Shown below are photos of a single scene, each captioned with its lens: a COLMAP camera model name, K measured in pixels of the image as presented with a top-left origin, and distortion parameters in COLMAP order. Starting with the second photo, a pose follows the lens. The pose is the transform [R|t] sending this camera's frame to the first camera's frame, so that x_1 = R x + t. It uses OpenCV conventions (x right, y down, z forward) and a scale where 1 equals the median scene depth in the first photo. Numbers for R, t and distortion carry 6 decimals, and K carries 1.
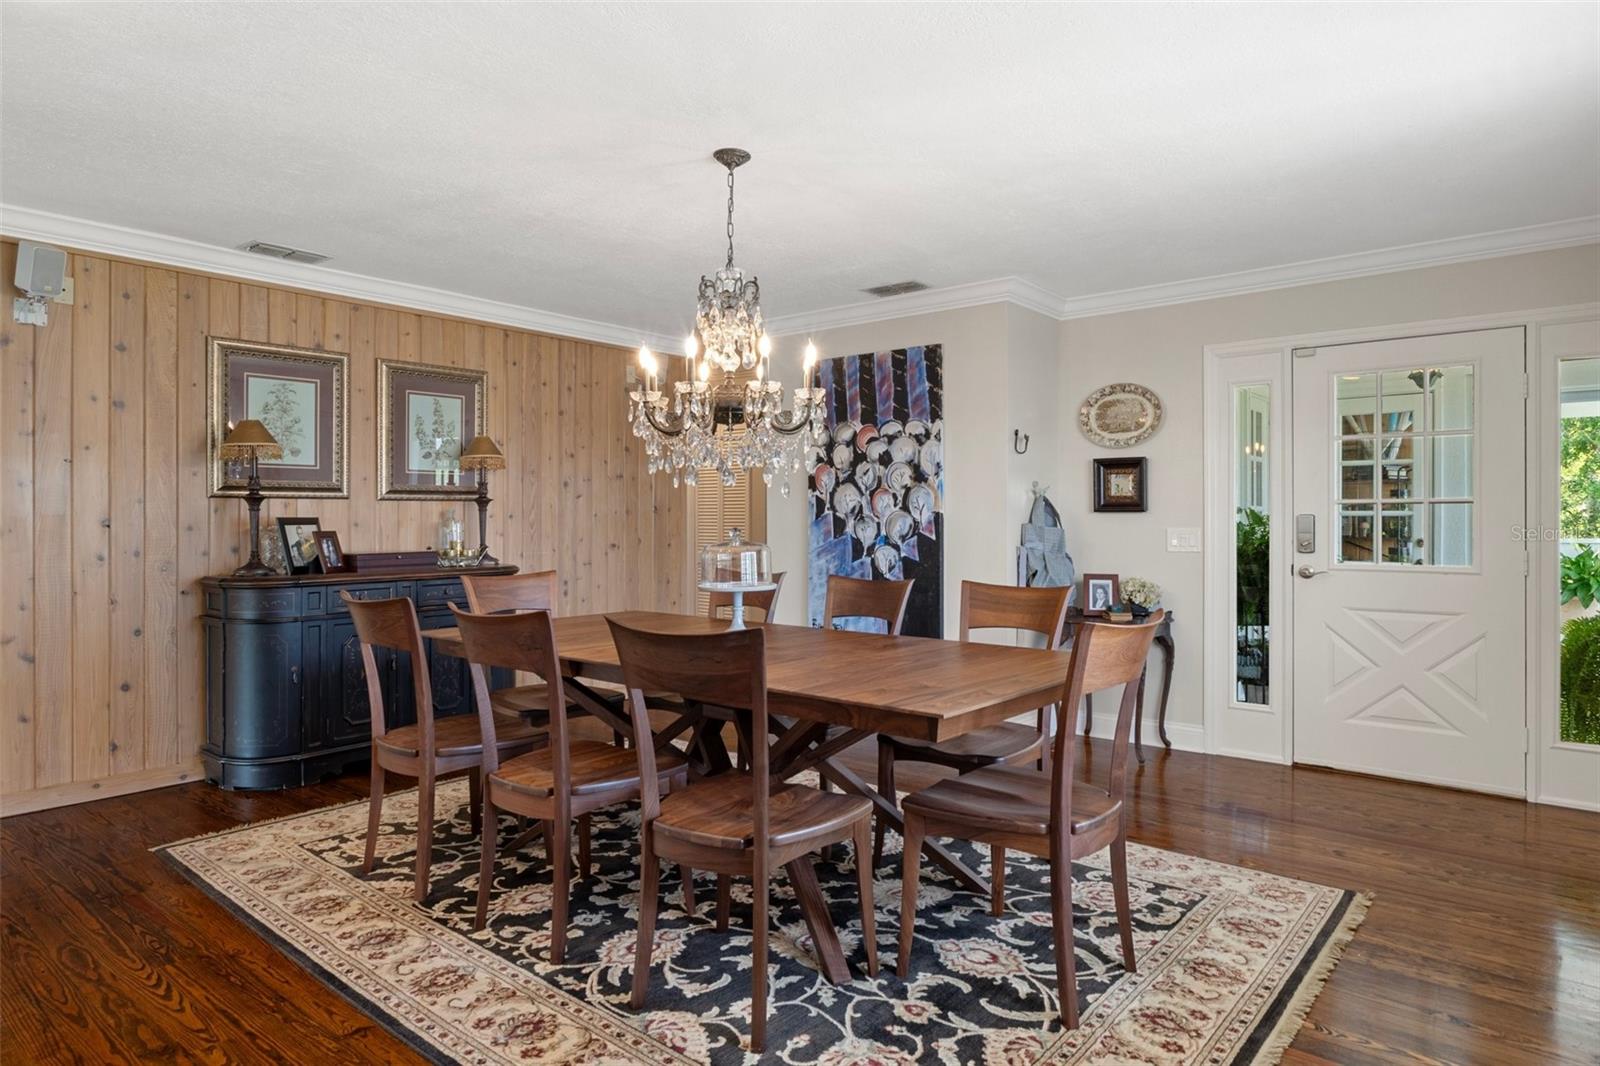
lens RADIAL K [[951.8, 0, 796.6], [0, 951.8, 521.6], [0, 0, 1]] dist [-0.004485, -0.000098]
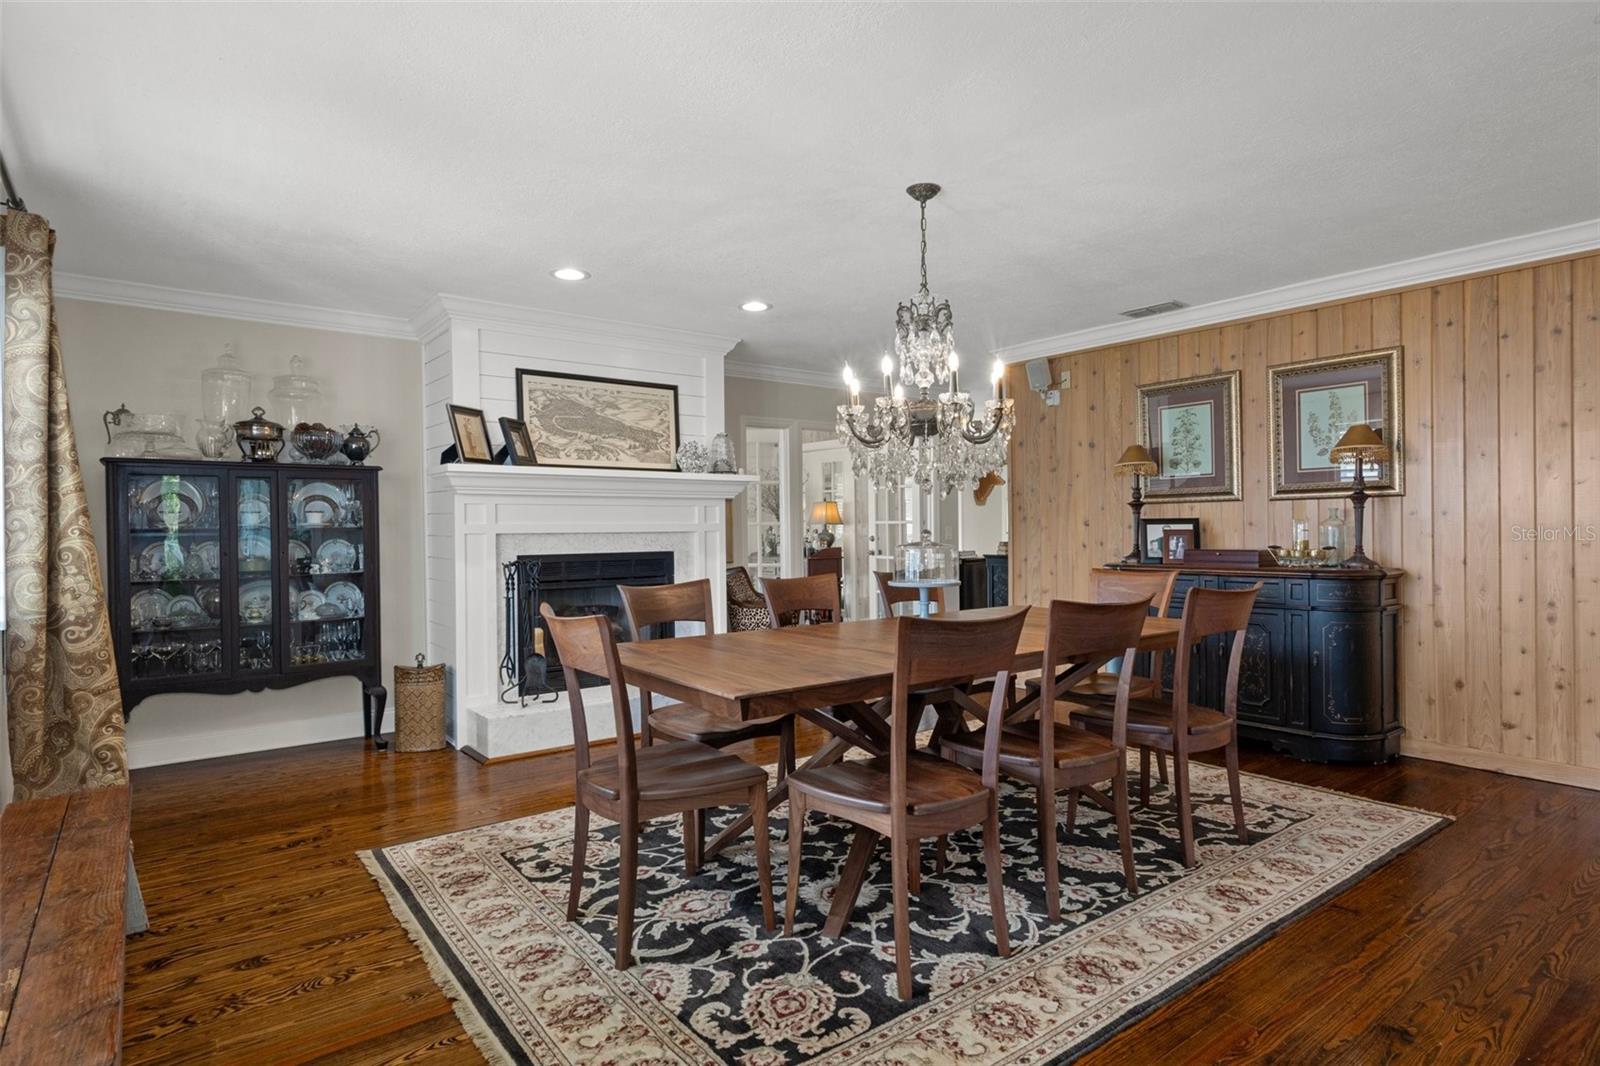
lens RADIAL K [[842.8, 0, 800.0], [0, 842.8, 533.0], [0, 0, 1]] dist [0.024486, -0.000264]
pose [[-0.213859, 0.014157, -0.976762, 0.723701], [0.008806, 0.999882, 0.012564, -0.003591], [0.976825, -0.005915, -0.213959, 0.837563]]
